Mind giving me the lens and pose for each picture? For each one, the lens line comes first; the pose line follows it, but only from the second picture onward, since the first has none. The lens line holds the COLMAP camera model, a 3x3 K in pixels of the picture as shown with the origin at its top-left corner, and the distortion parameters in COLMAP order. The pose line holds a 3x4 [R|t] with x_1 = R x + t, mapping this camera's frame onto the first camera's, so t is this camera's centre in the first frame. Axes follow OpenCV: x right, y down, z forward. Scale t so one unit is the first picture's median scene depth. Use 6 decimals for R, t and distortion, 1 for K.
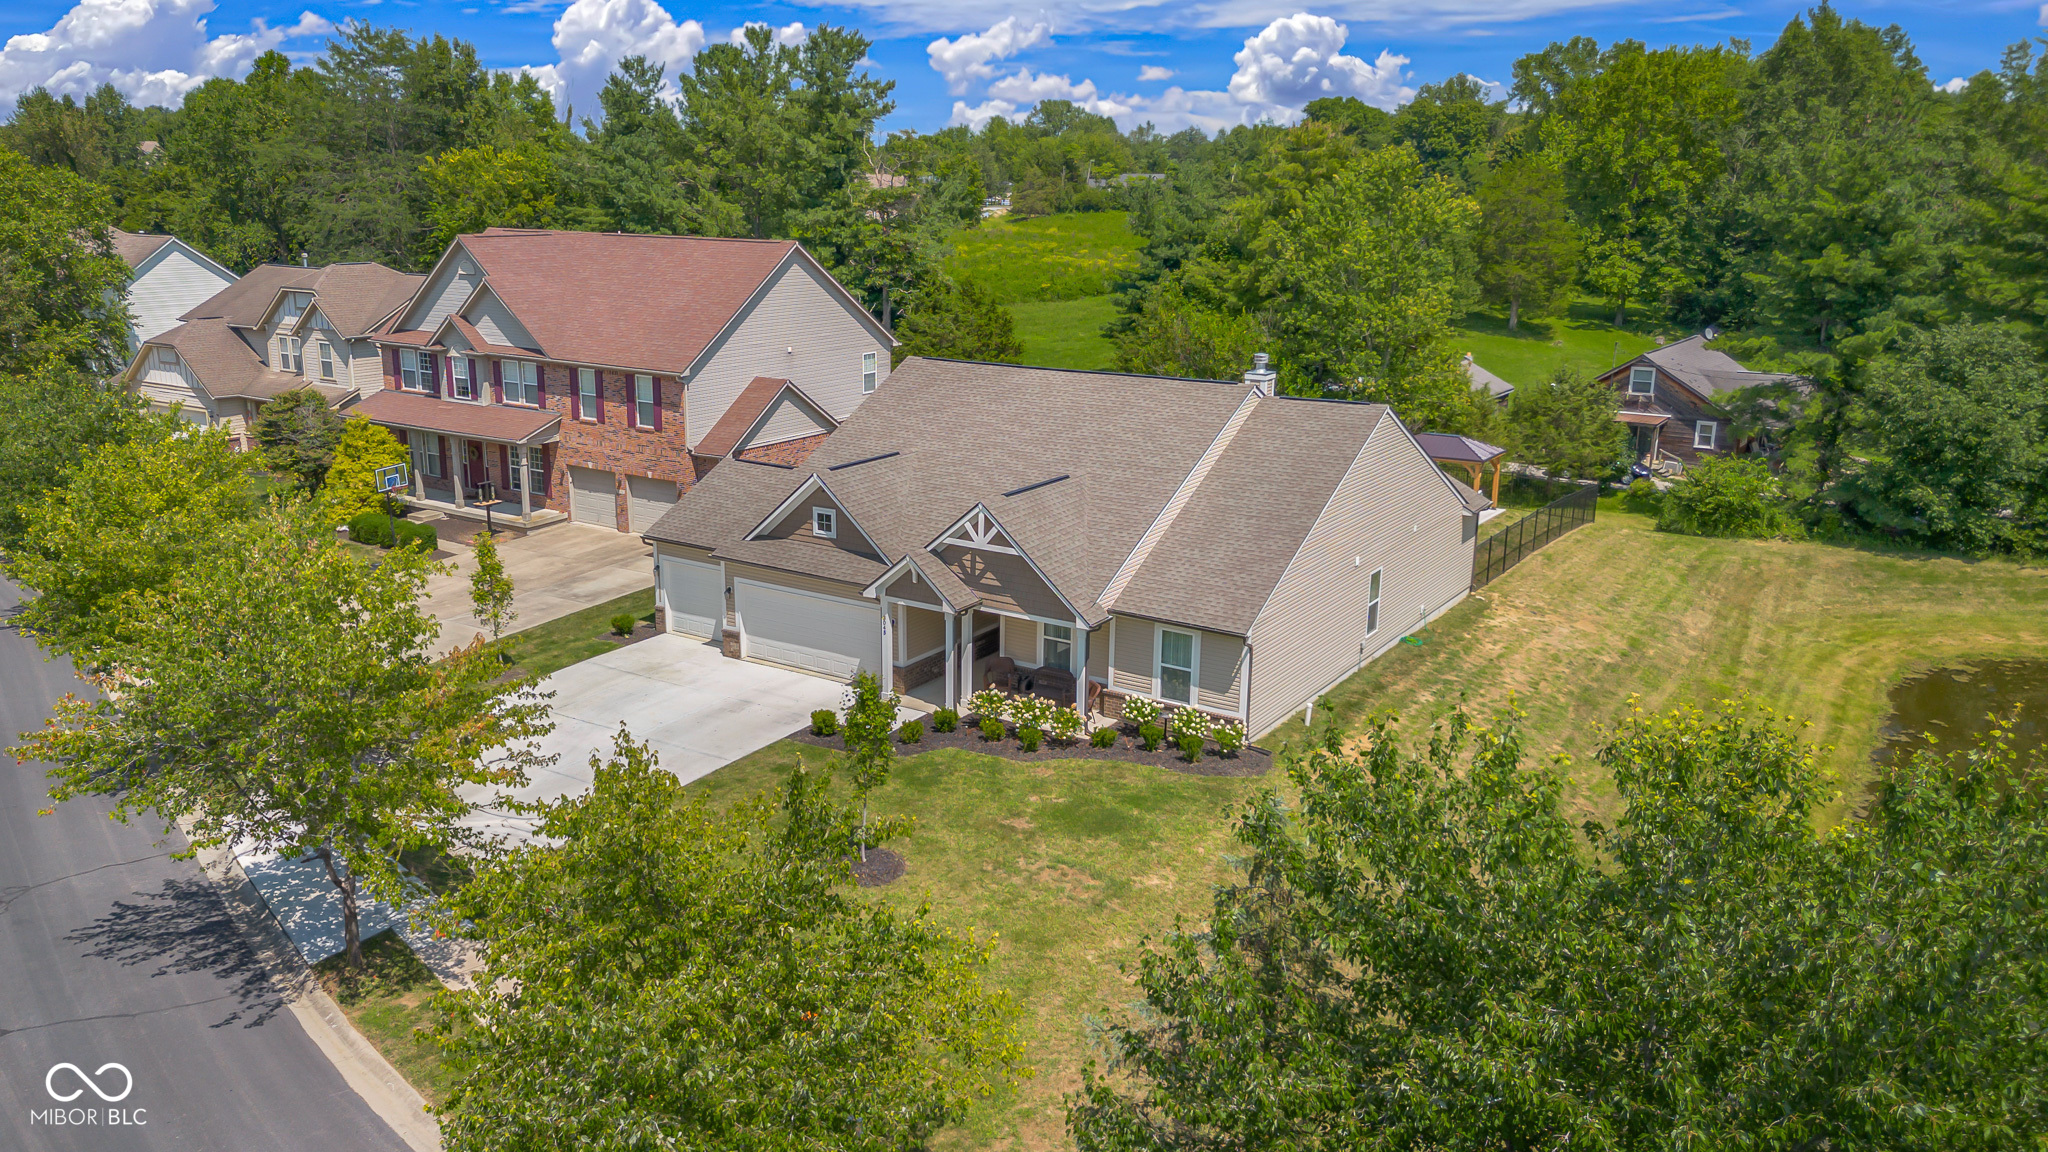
lens RADIAL K [[1530.2, 0, 967.0], [0, 1530.2, 595.9], [0, 0, 1]] dist [0.058805, -0.065324]
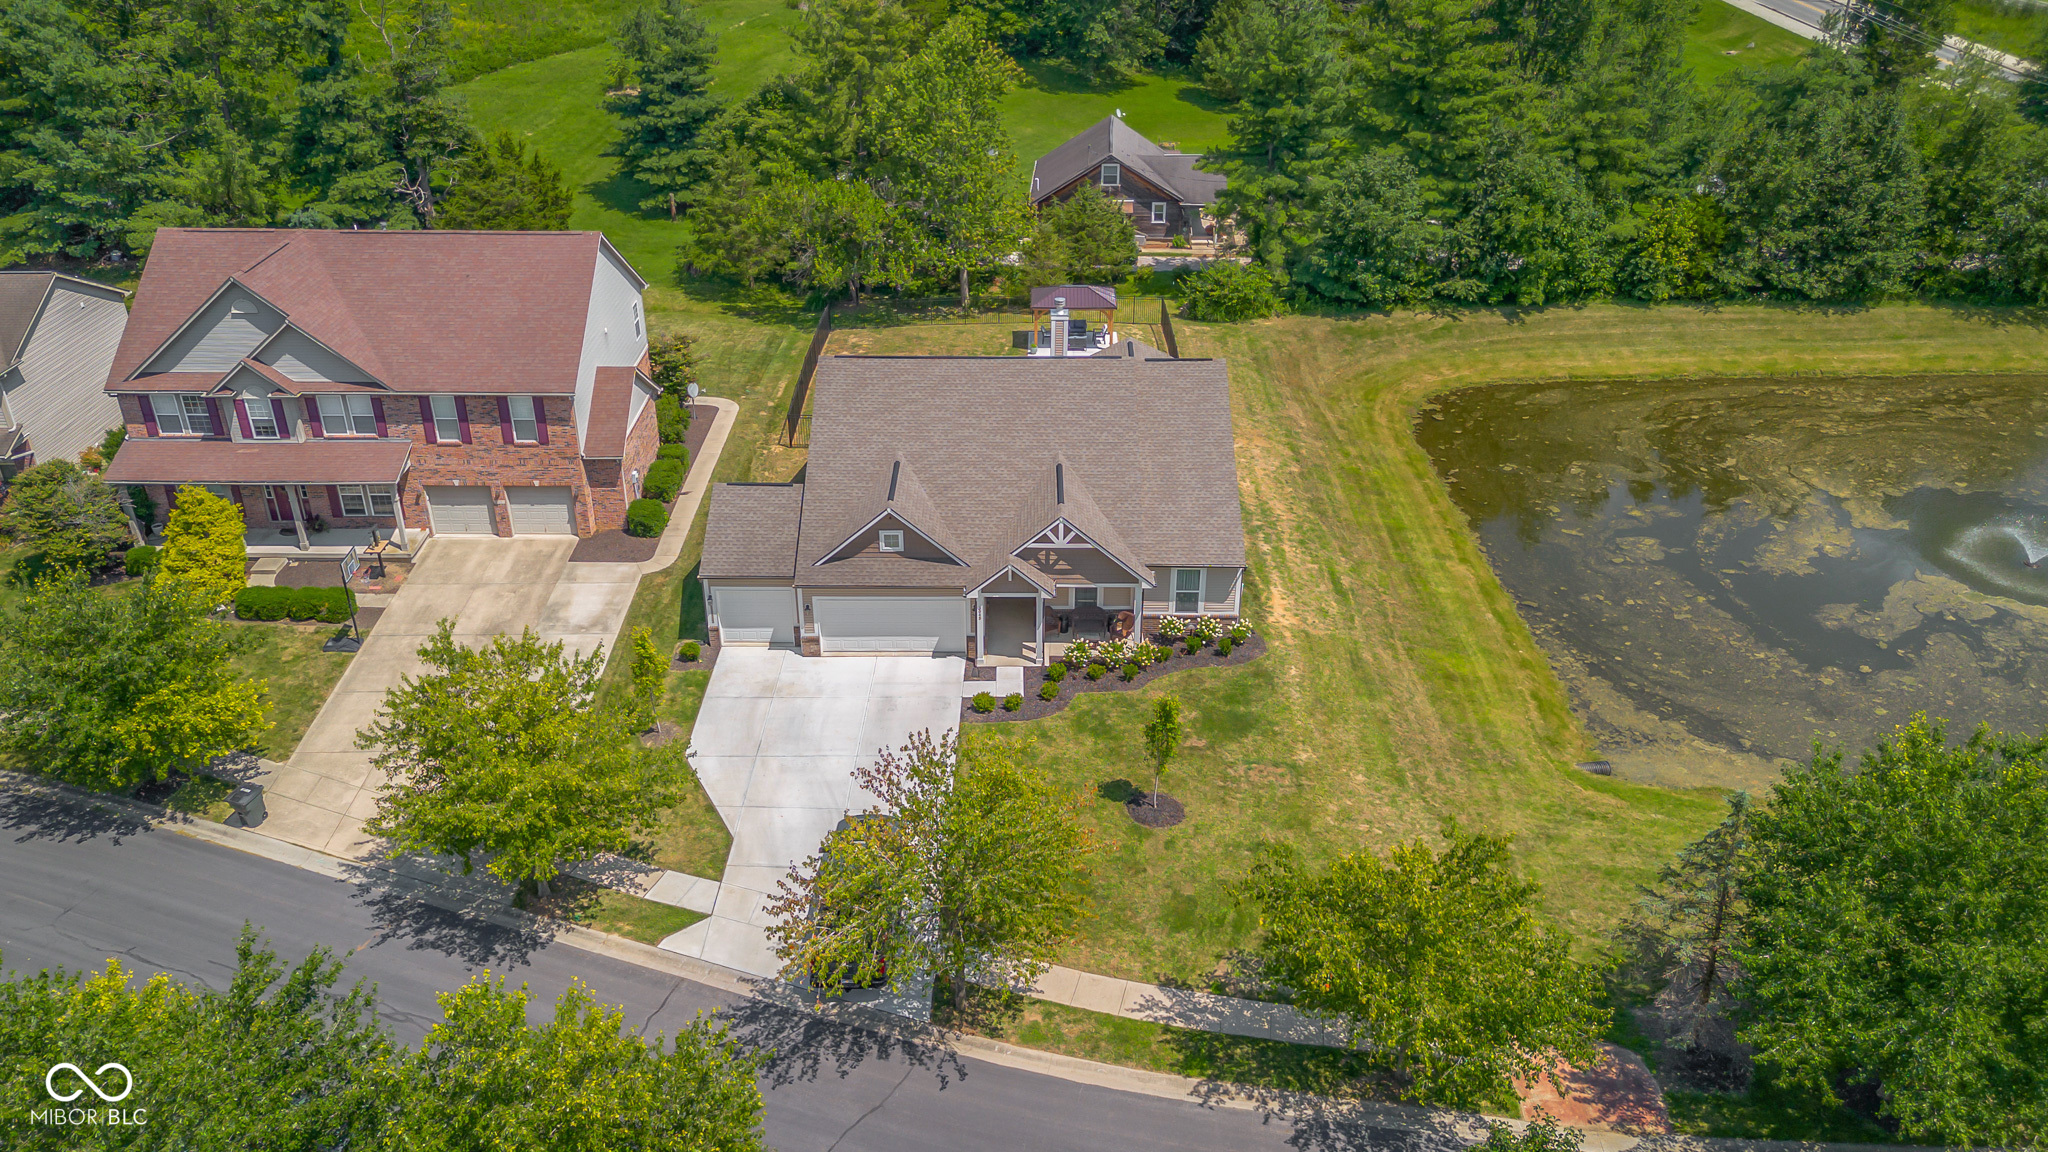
lens RADIAL K [[1493.0, 0, 1024.0], [0, 1493.0, 576.0], [0, 0, 1]] dist [0.073310, -0.101725]
pose [[0.828171, -0.275624, 0.488021, -0.625842], [0.151590, 0.948426, 0.278403, -0.355016], [-0.539587, -0.156587, 0.827241, -0.079308]]
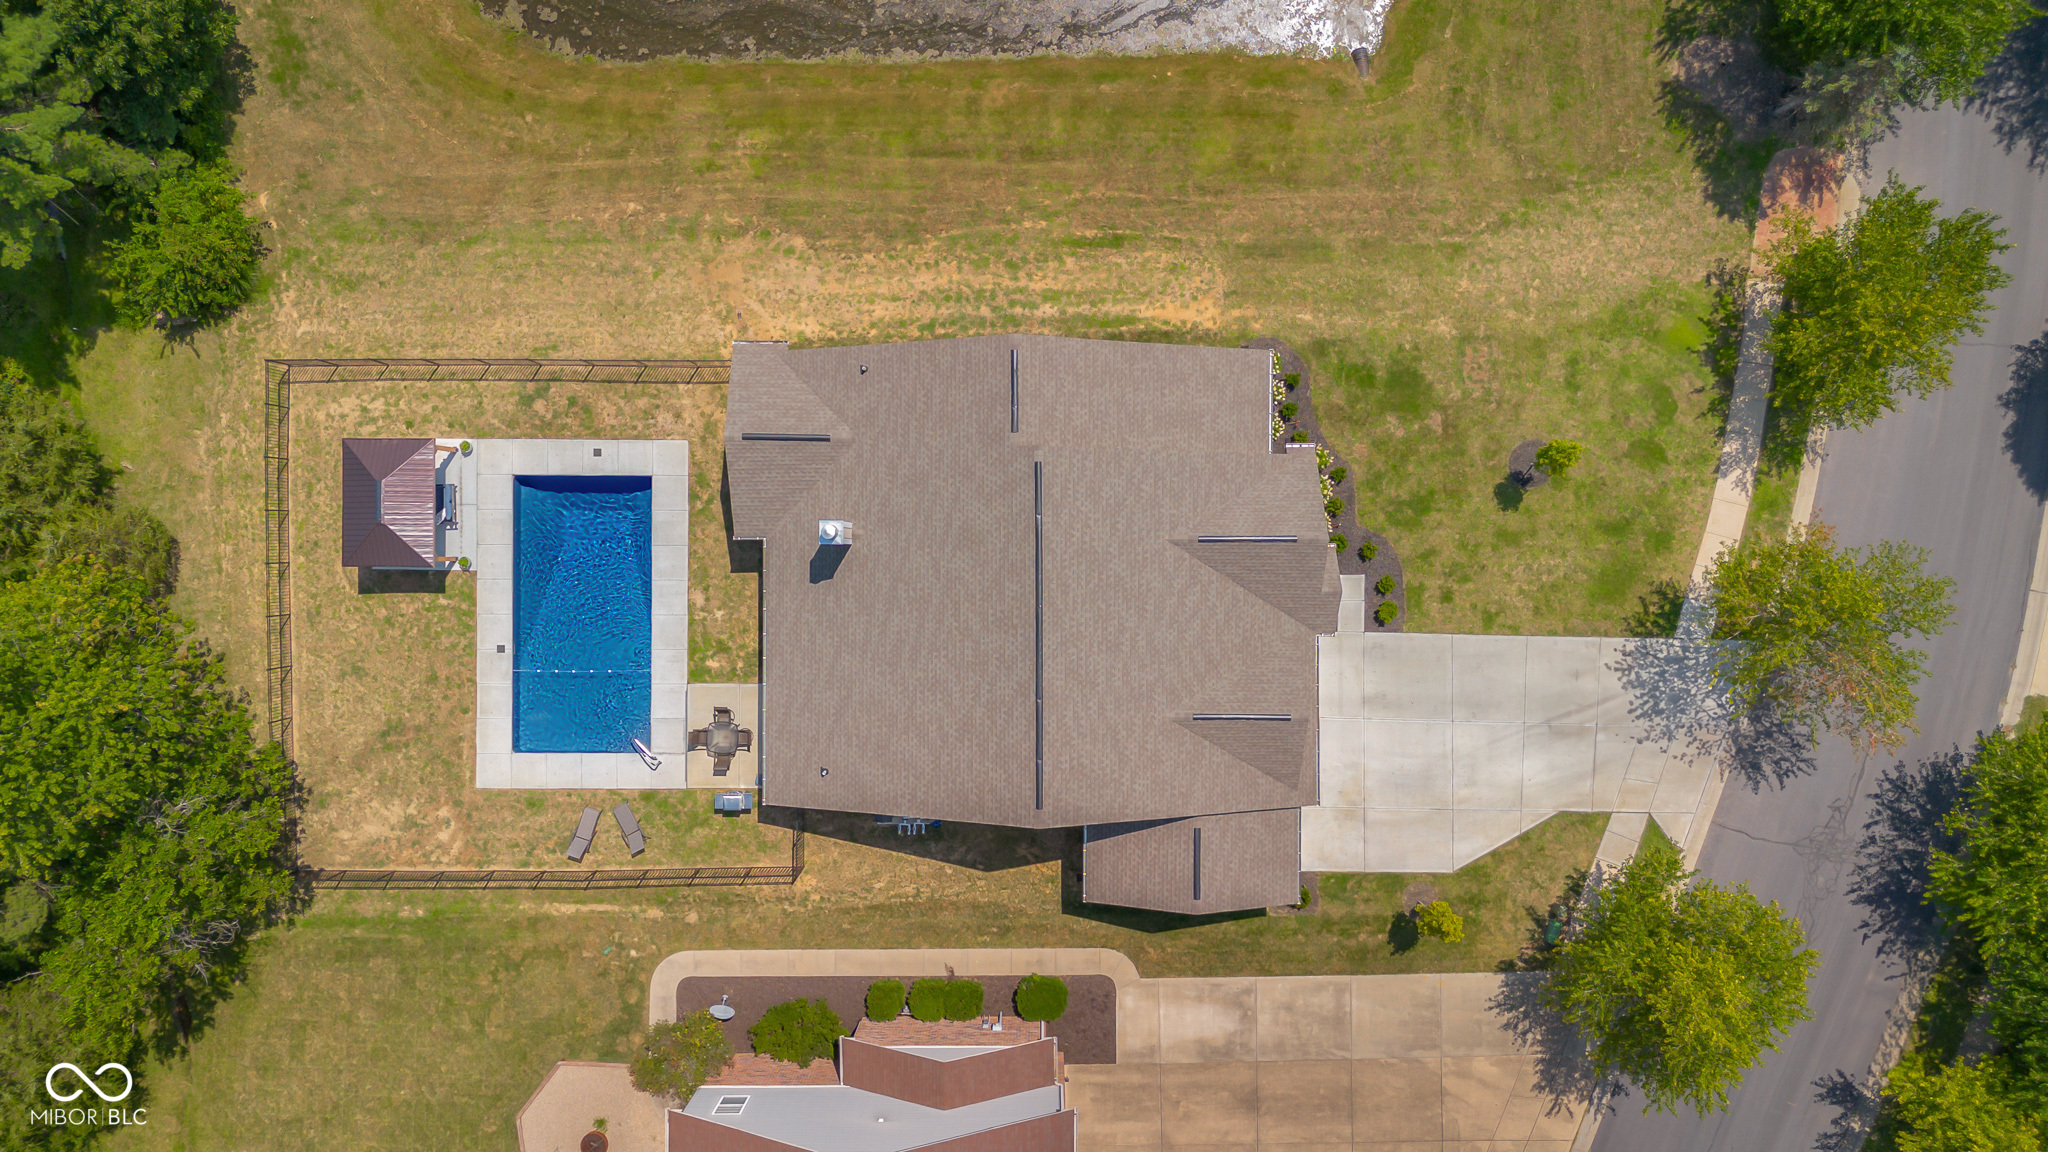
lens RADIAL K [[1493.0, 0, 1024.0], [0, 1493.0, 576.0], [0, 0, 1]] dist [0.073310, -0.101725]
pose [[-0.564420, -0.825485, 0.002096, 0.117288], [0.233379, -0.157135, 0.959606, -1.262027], [-0.791811, 0.542110, 0.281341, 0.792767]]
